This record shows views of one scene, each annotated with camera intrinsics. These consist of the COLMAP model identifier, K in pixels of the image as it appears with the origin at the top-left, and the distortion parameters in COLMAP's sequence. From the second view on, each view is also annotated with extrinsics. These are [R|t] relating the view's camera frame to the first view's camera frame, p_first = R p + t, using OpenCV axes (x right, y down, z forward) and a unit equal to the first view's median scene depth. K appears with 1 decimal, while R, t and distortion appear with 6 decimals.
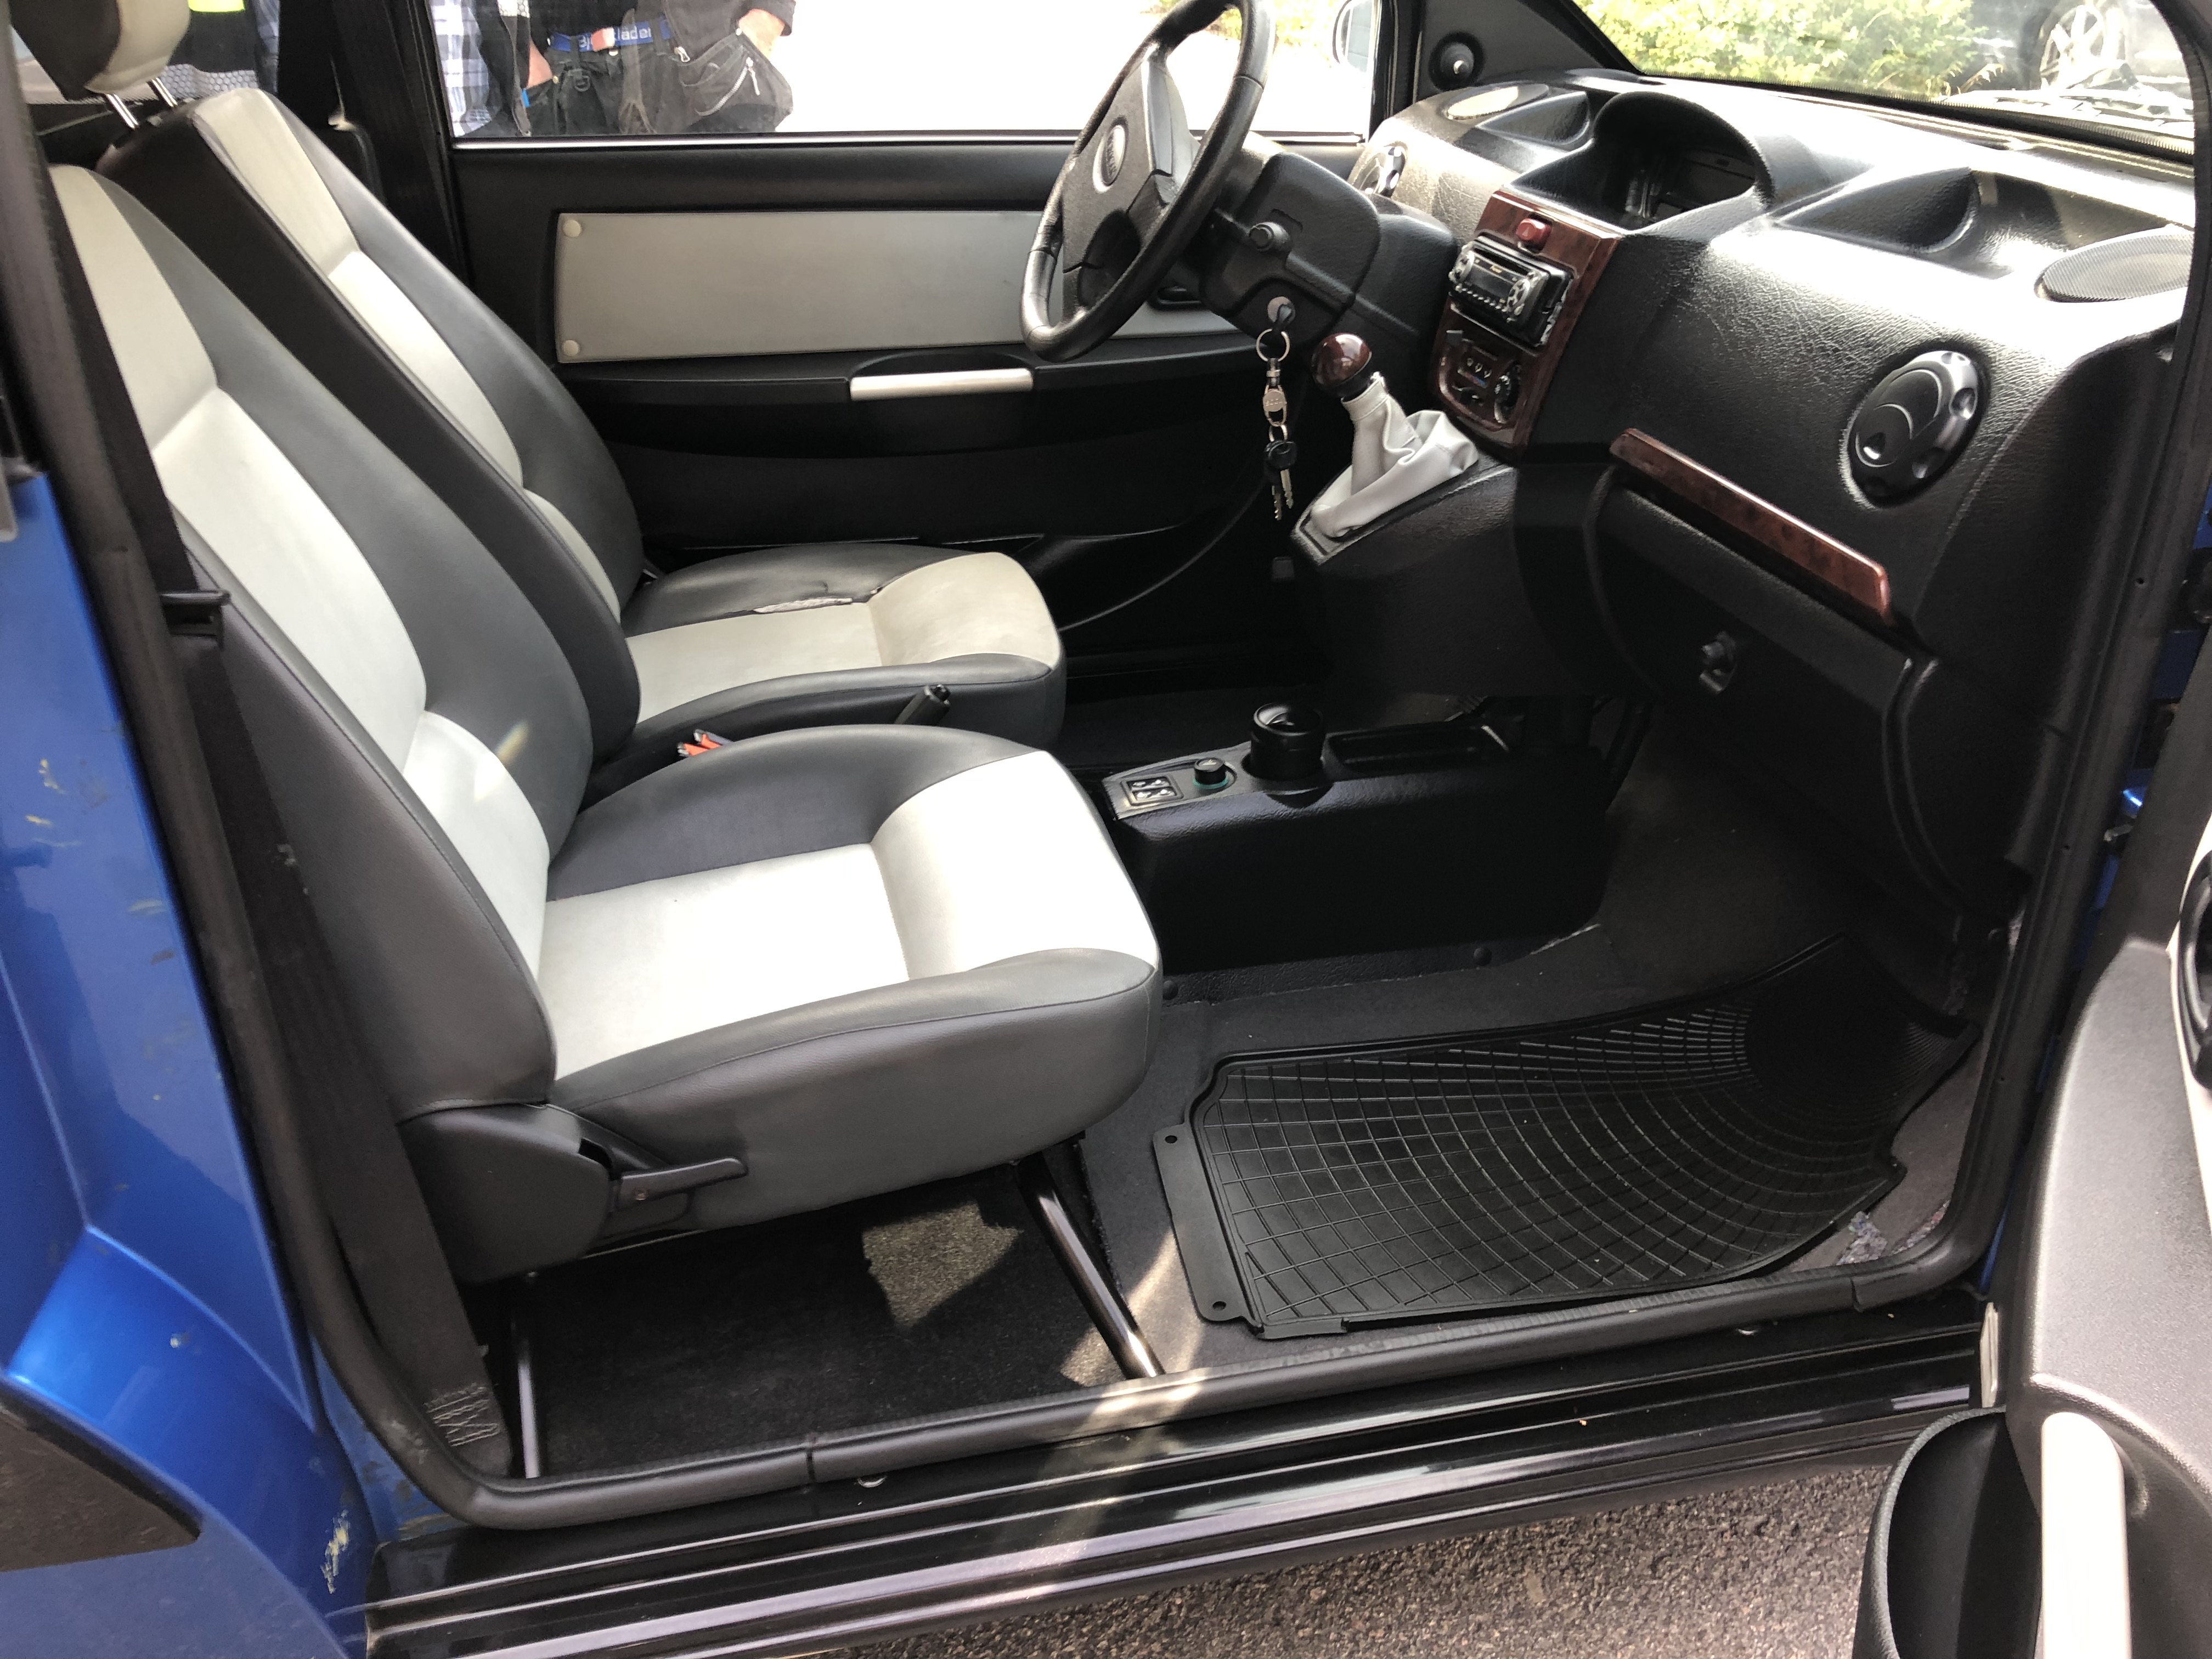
lens RADIAL K [[1852.9, 0, 1106.0], [0, 1852.9, 829.5], [0, 0, 1]] dist [0.021446, -0.002999]
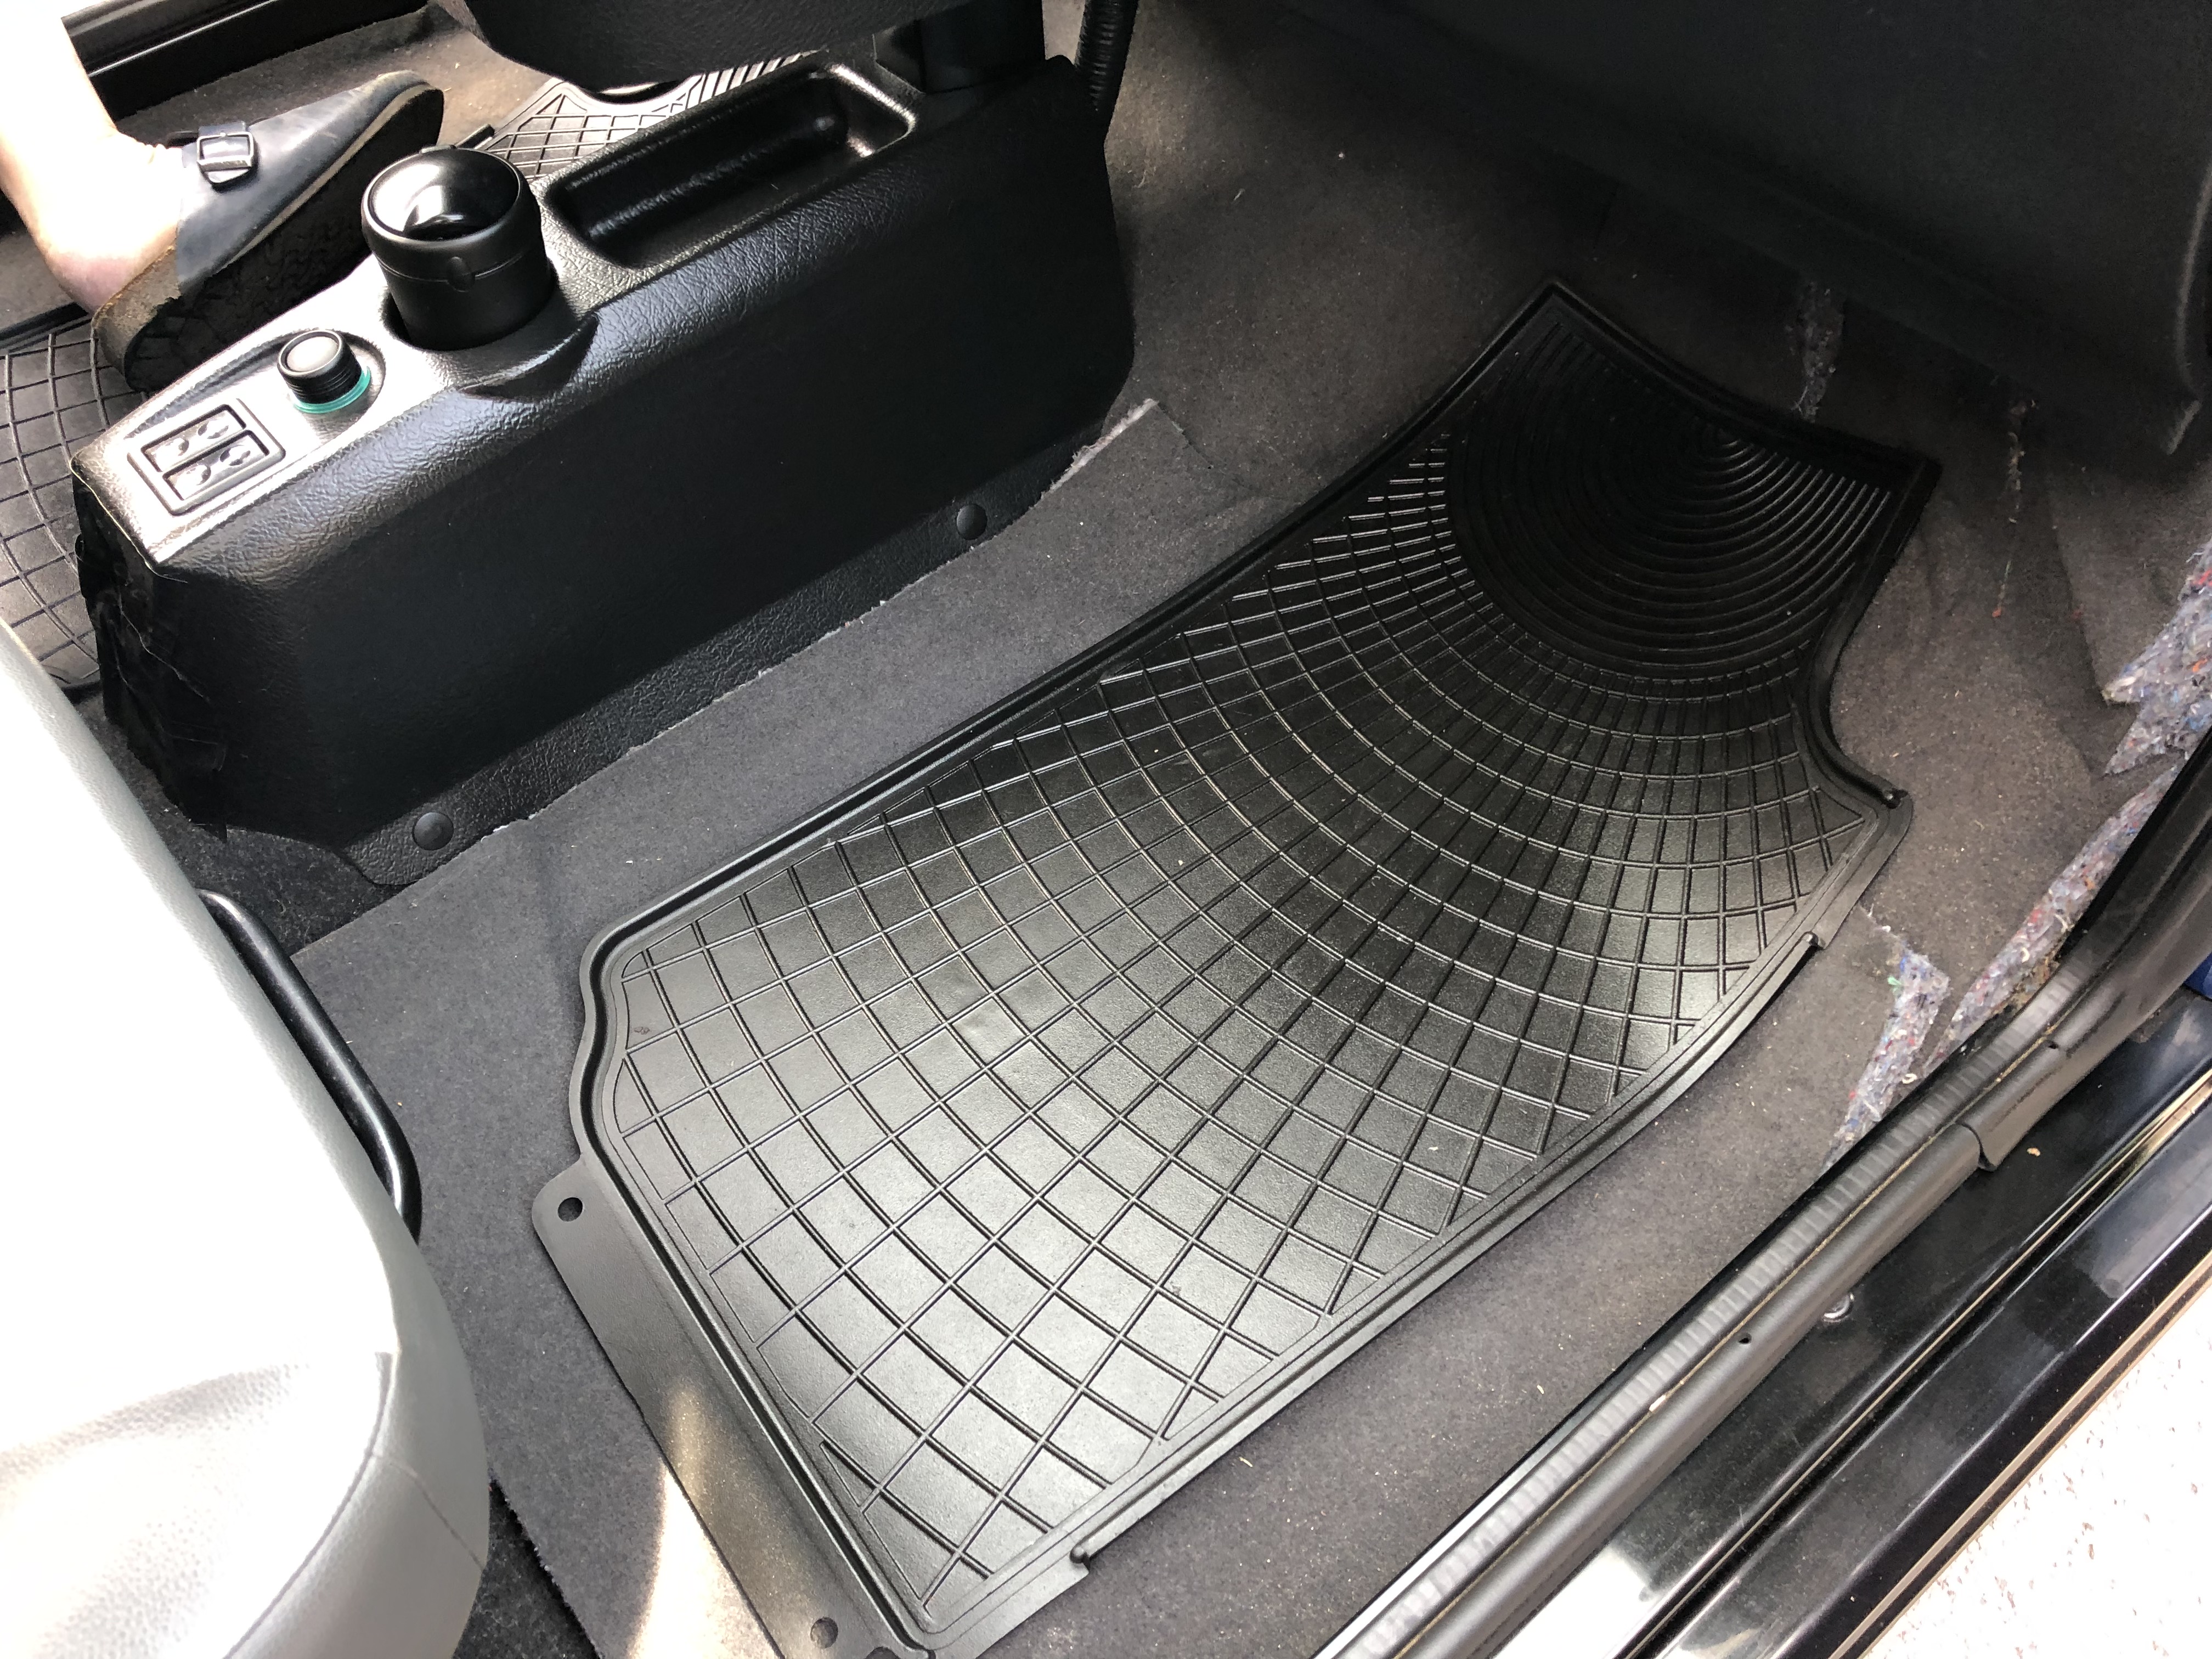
lens RADIAL K [[1852.9, 0, 1106.0], [0, 1852.9, 829.5], [0, 0, 1]] dist [0.021446, -0.002999]
pose [[0.886014, -0.386486, 0.256141, 0.065889], [0.248714, 0.862395, 0.440927, -0.085907], [-0.391307, -0.326961, 0.860218, 0.508499]]
